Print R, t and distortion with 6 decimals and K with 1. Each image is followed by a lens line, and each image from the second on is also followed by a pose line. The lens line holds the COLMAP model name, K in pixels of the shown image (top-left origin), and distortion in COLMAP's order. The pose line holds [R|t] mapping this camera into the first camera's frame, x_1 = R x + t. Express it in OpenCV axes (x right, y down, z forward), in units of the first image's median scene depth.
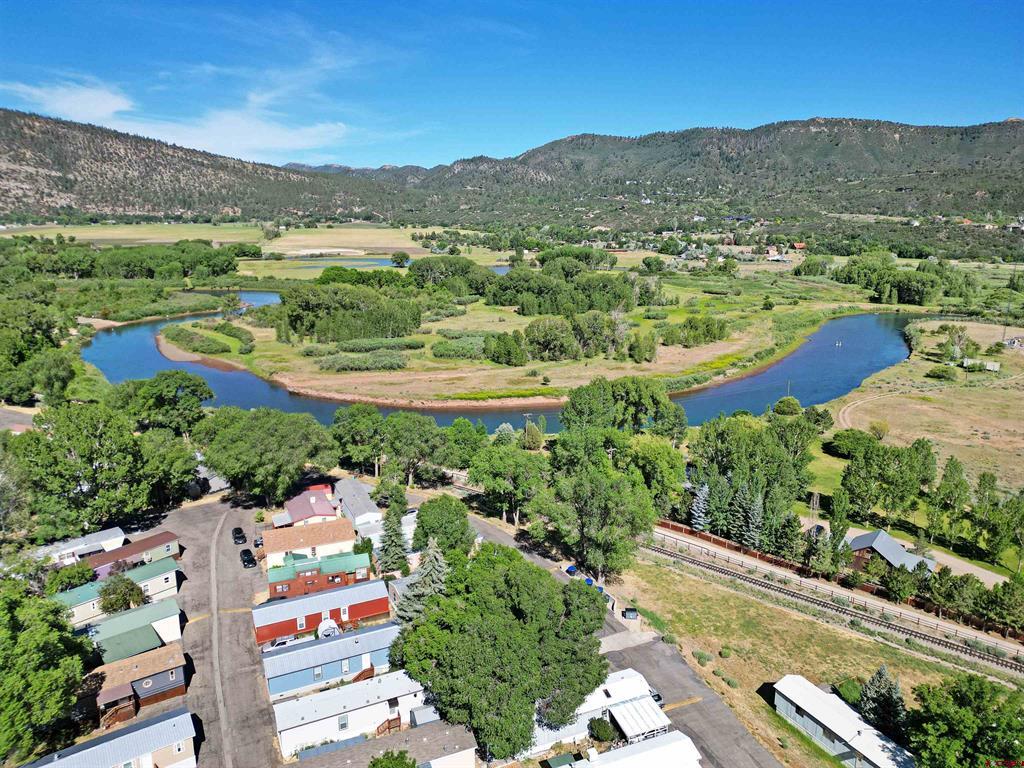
lens RADIAL K [[712.6, 0, 515.9], [0, 712.6, 385.5], [0, 0, 1]] dist [0.082540, -0.081665]
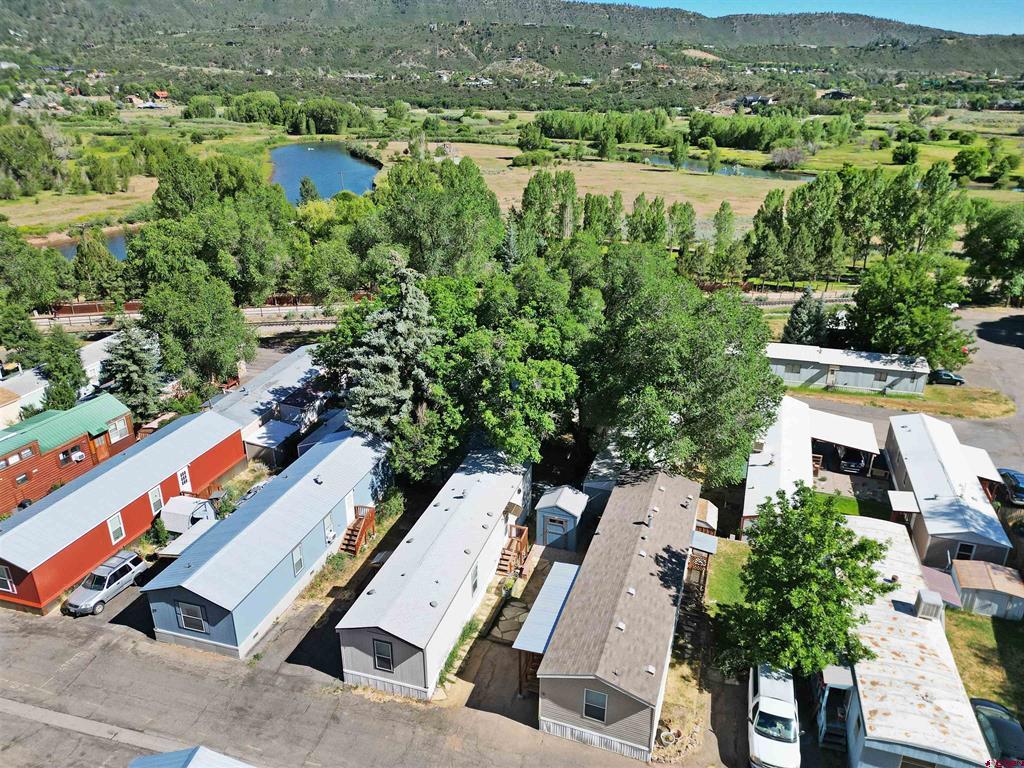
lens RADIAL K [[712.6, 0, 515.9], [0, 712.6, 385.5], [0, 0, 1]] dist [0.082540, -0.081665]
pose [[0.662657, -0.288316, 0.691201, -0.149448], [0.174765, 0.956977, 0.231630, 0.067119], [-0.728246, -0.032693, 0.684535, 0.189149]]
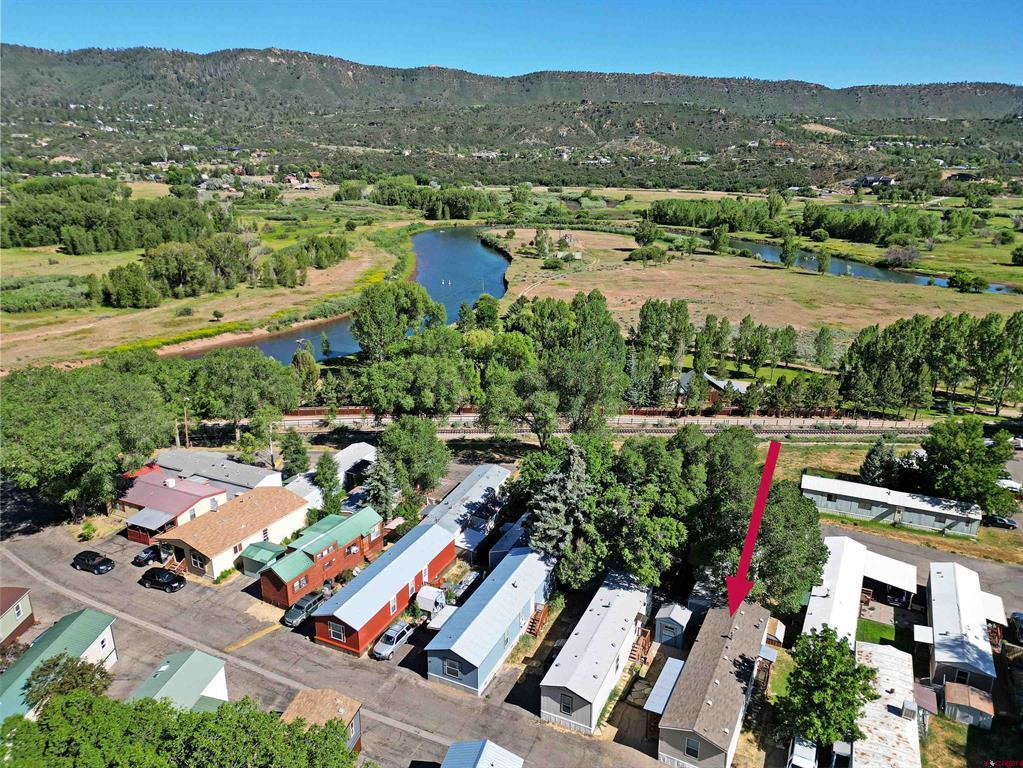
lens RADIAL K [[711.9, 0, 515.4], [0, 711.9, 385.5], [0, 0, 1]] dist [0.082540, -0.081665]
pose [[0.768487, -0.200798, 0.607542, -0.213629], [0.151526, 0.979587, 0.132095, 0.014118], [-0.621665, -0.009455, 0.783227, 0.133014]]
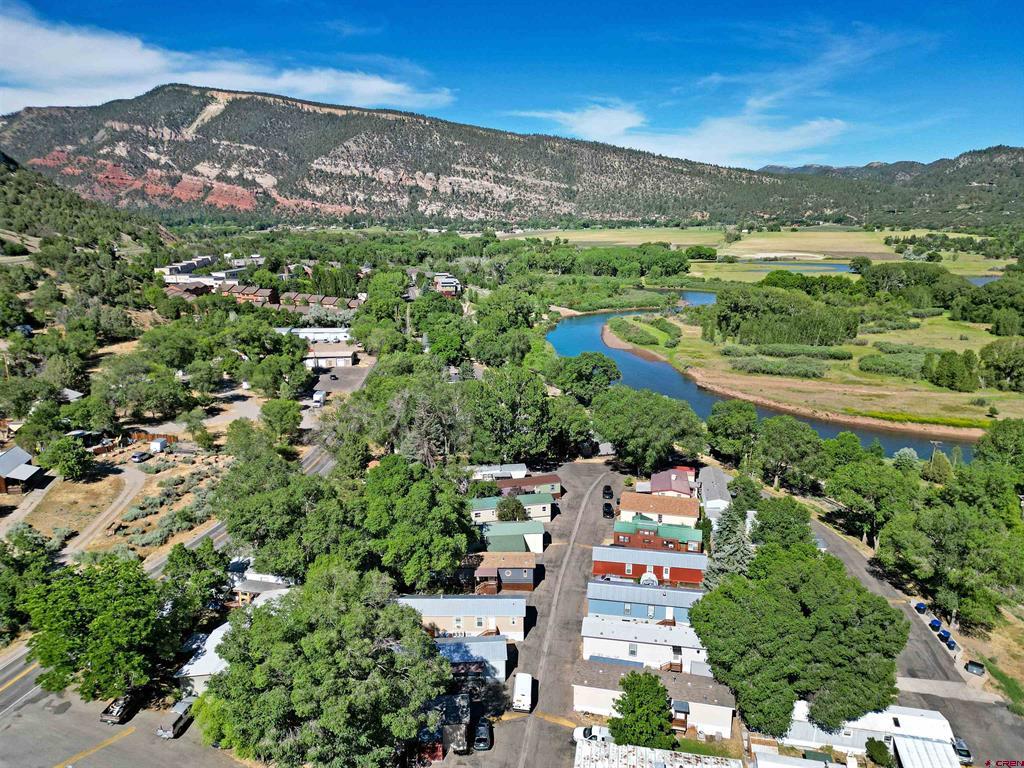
lens RADIAL K [[712.6, 0, 515.9], [0, 712.6, 385.5], [0, 0, 1]] dist [0.082540, -0.081665]
pose [[0.816862, 0.130442, -0.561891, 0.060898], [-0.132915, 0.990448, 0.036703, 0.005299], [0.561311, 0.044702, 0.826397, -0.029768]]
